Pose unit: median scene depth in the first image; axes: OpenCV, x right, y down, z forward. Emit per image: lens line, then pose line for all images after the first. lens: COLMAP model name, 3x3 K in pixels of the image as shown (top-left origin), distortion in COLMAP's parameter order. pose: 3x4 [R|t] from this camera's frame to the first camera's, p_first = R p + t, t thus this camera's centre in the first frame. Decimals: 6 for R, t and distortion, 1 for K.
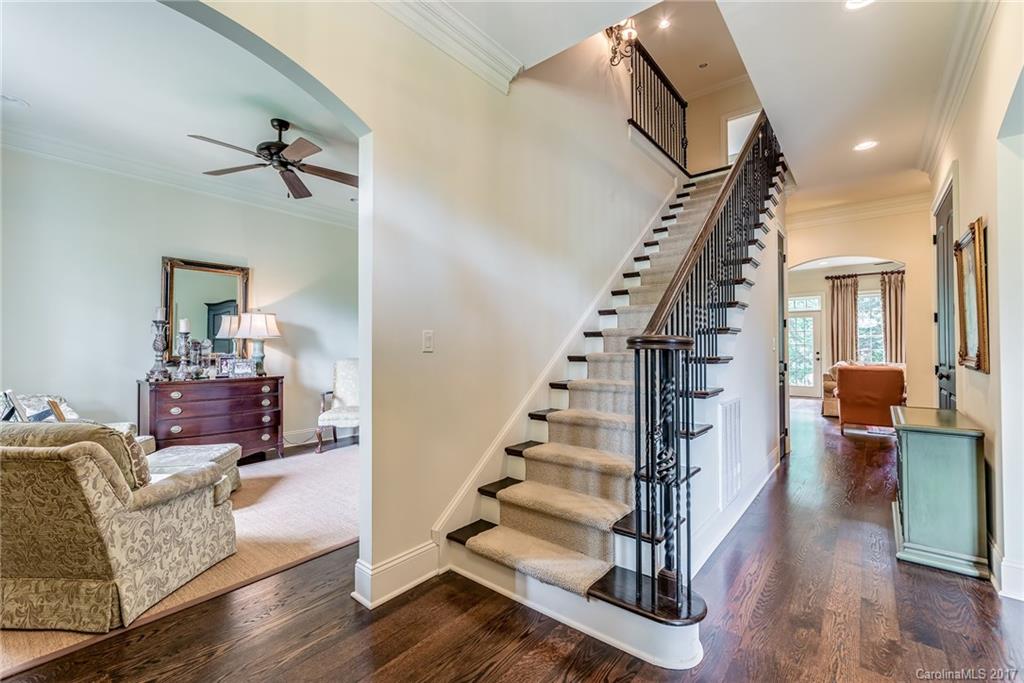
lens RADIAL K [[415.1, 0, 516.9], [0, 415.1, 341.2], [0, 0, 1]] dist [-0.002123, -0.000170]
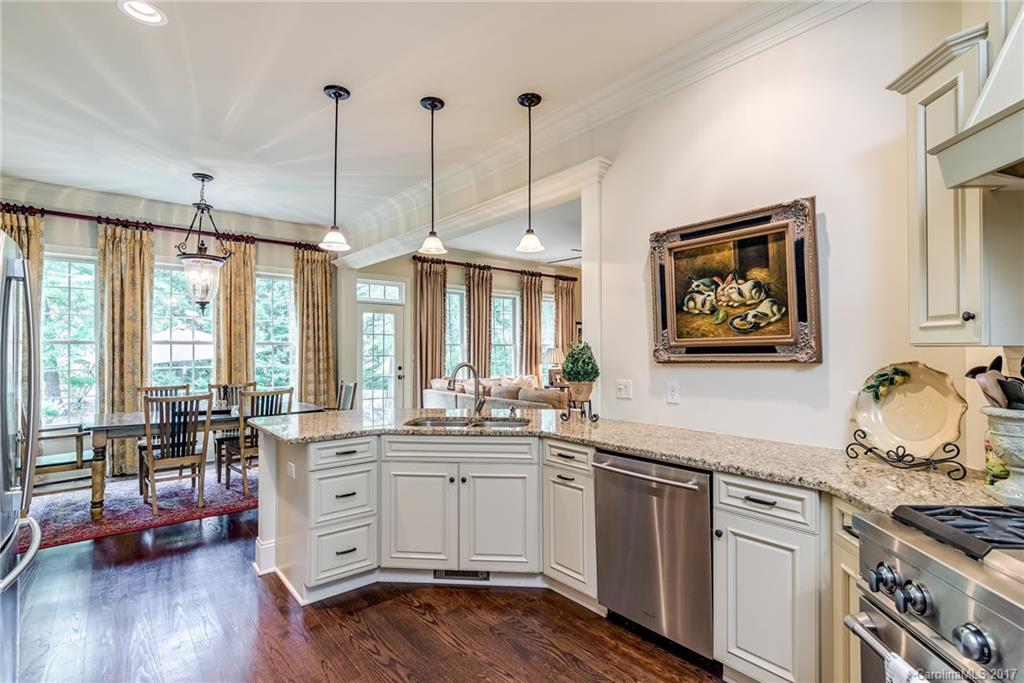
lens RADIAL K [[475.0, 0, 512.7], [0, 475.0, 342.0], [0, 0, 1]] dist [-0.002624, 0.000114]
pose [[0.169453, 0.016863, 0.985394, -0.000423], [-0.012774, 0.999807, -0.014913, -0.004889], [-0.985455, -0.010060, 0.169636, 0.726089]]
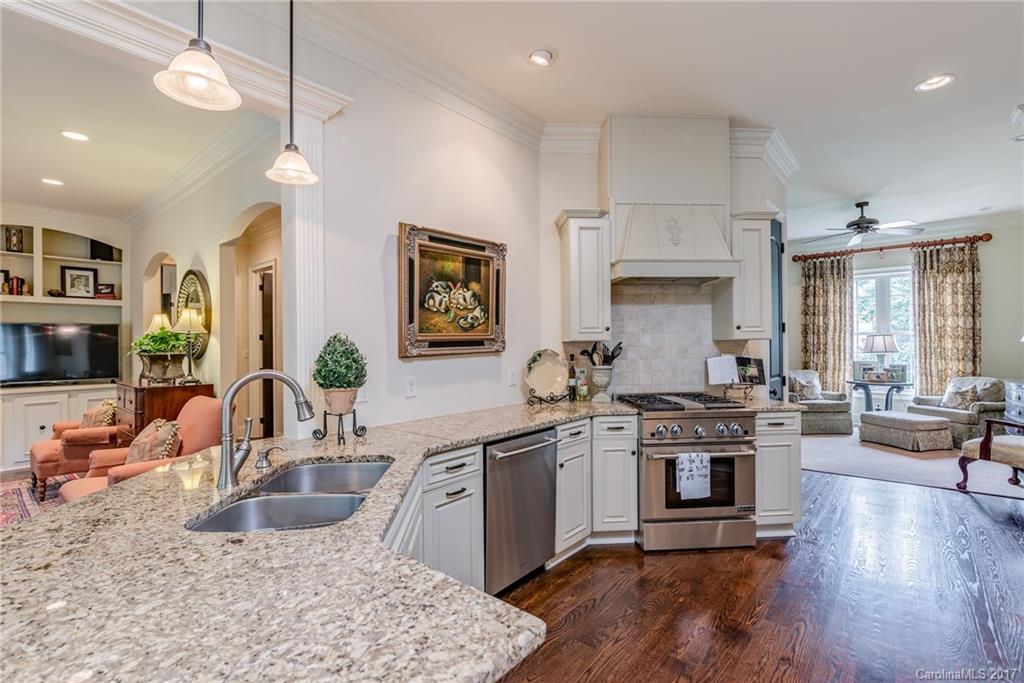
lens RADIAL K [[475.0, 0, 515.9], [0, 475.0, 342.1], [0, 0, 1]] dist [-0.002624, 0.000114]
pose [[-0.999910, 0.011556, 0.006830, 0.230821], [0.011440, 0.999795, -0.016697, -0.001464], [-0.007021, -0.016617, -0.999837, 0.967054]]
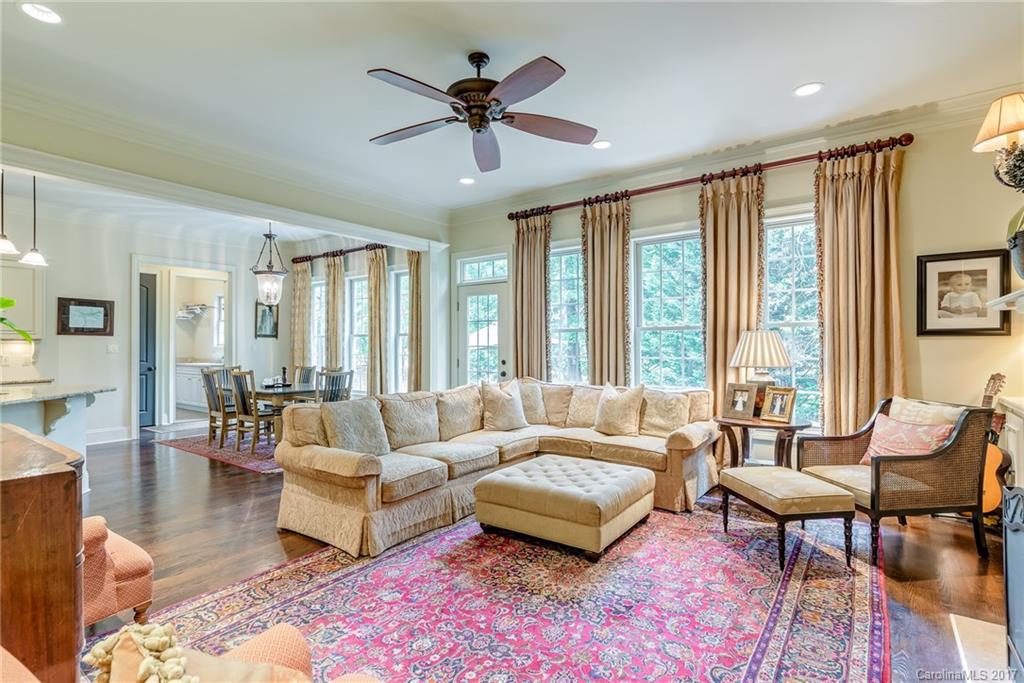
lens RADIAL K [[507.5, 0, 510.6], [0, 507.5, 342.2], [0, 0, 1]] dist [0.002625, -0.000037]
pose [[0.997609, -0.000734, 0.069108, 0.720255], [0.000321, 0.999982, 0.005989, -0.000503], [-0.069111, -0.005953, 0.997591, 0.377743]]
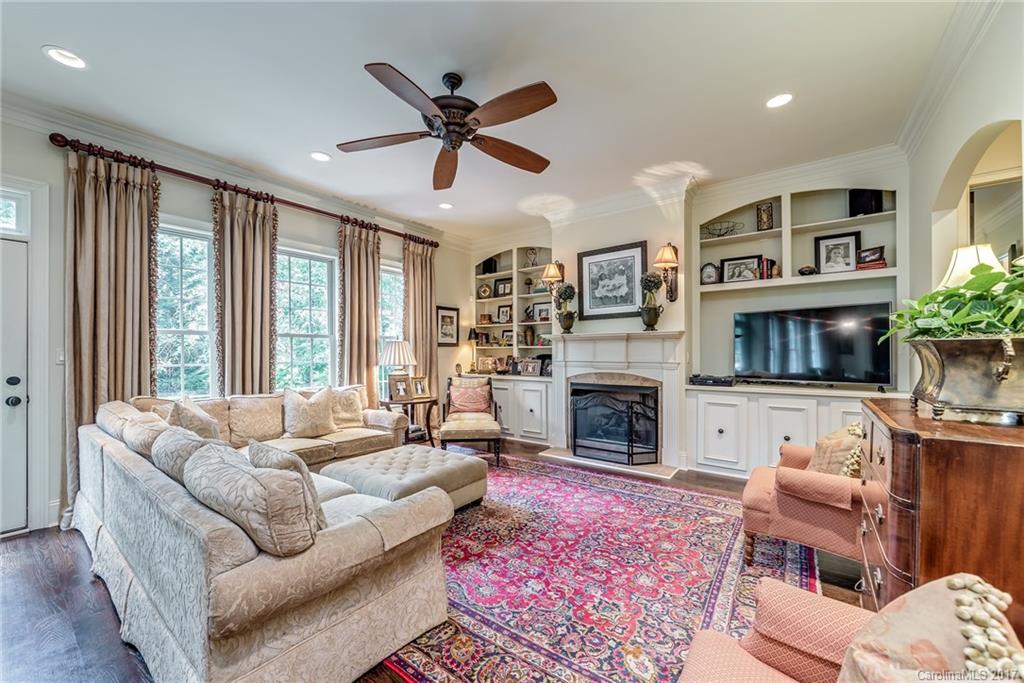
lens RADIAL K [[394.1, 0, 507.4], [0, 394.1, 348.2], [0, 0, 1]] dist [-0.004000, 0.000217]
pose [[-0.060463, 0.006585, 0.998149, 0.442466], [-0.010076, 0.999923, -0.007207, 0.003947], [-0.998120, -0.010493, -0.060392, 0.692865]]
